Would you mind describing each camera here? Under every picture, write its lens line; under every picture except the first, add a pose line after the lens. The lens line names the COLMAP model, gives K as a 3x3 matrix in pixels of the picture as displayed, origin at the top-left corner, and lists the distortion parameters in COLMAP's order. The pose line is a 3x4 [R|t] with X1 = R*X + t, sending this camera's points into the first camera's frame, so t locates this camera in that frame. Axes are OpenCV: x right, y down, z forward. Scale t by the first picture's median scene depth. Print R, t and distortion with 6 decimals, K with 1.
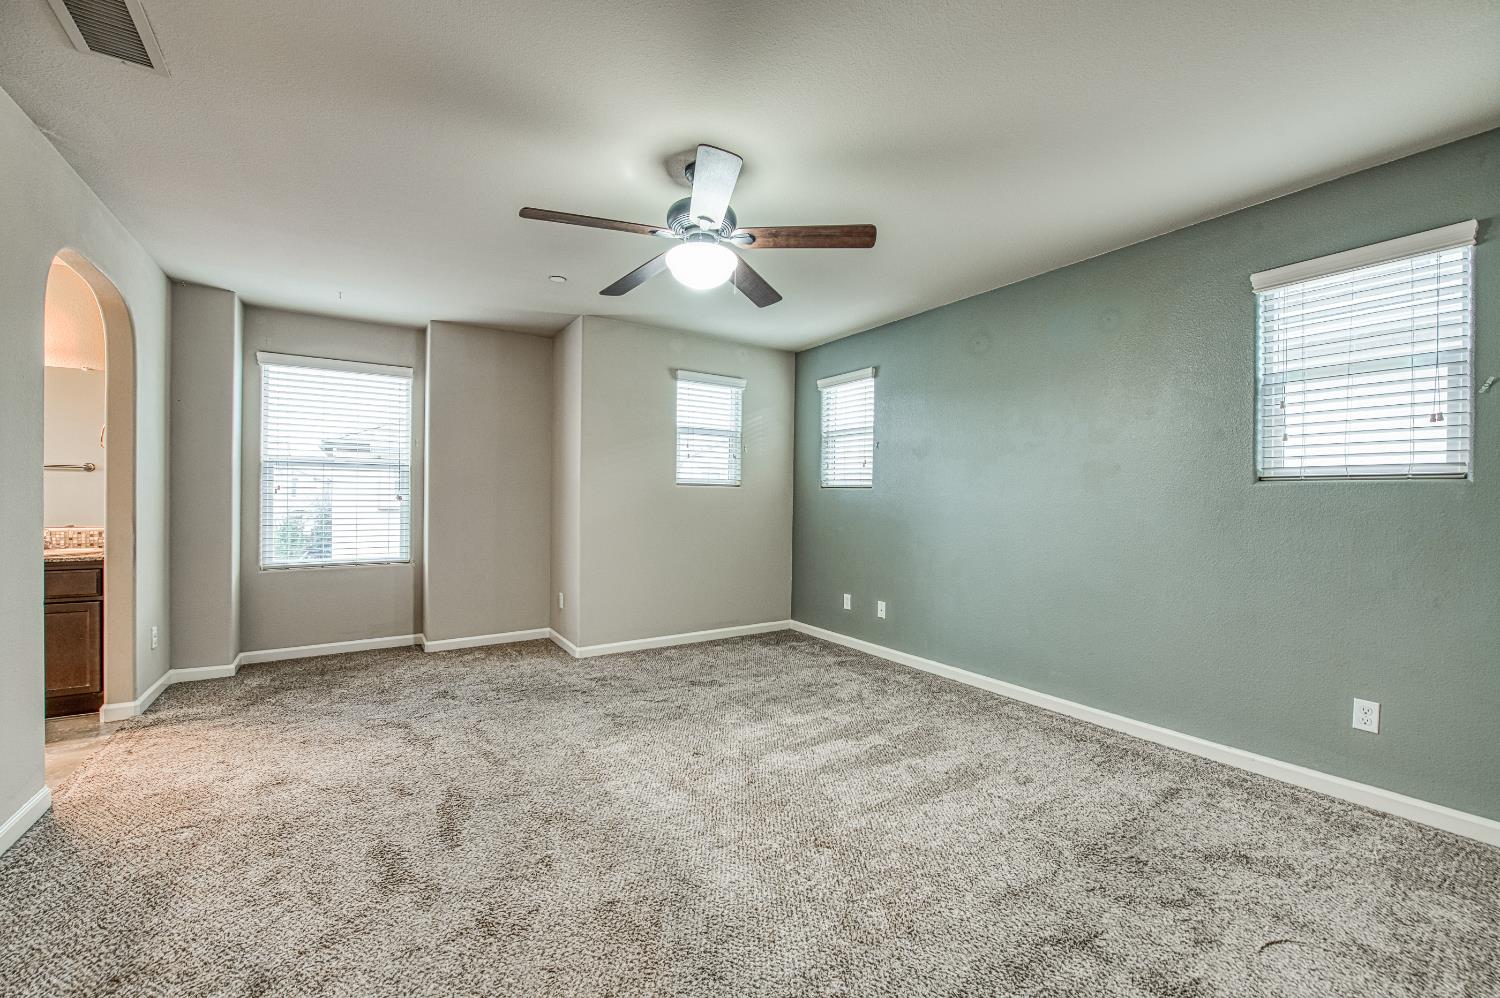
lens RADIAL K [[603.7, 0, 742.7], [0, 603.7, 500.4], [0, 0, 1]] dist [-0.002907, -0.000321]
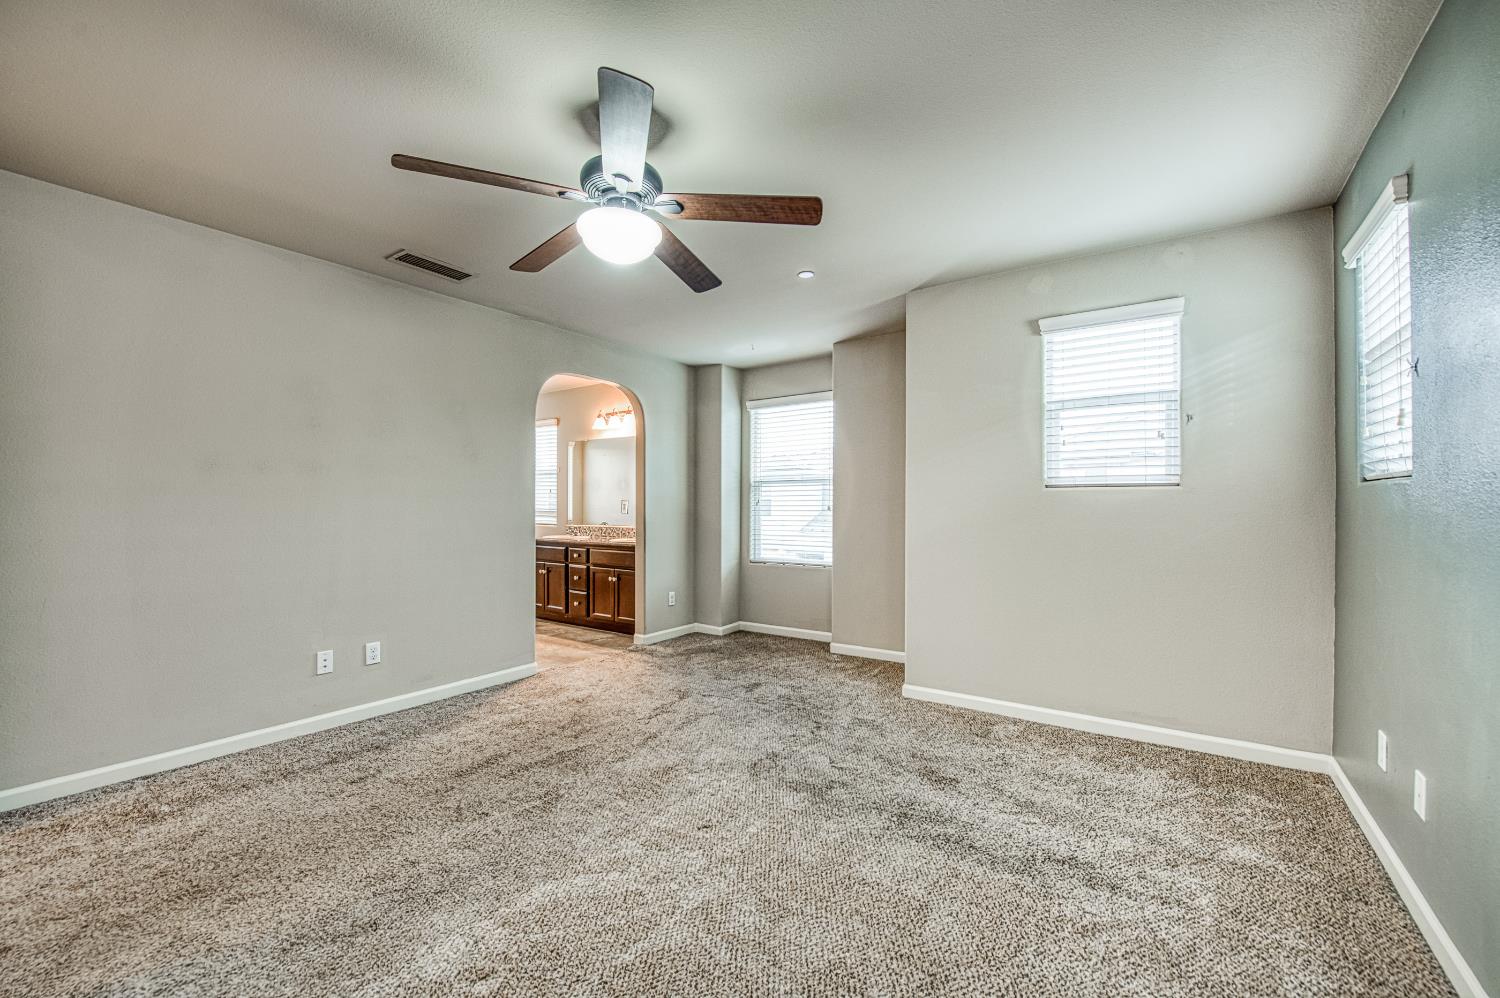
lens RADIAL K [[603.7, 0, 742.7], [0, 603.7, 500.4], [0, 0, 1]] dist [-0.002907, -0.000321]
pose [[0.363516, -0.017374, -0.931426, 0.498580], [-0.000716, 0.999821, -0.018930, 0.002131], [0.931588, 0.007548, 0.363438, 0.539852]]
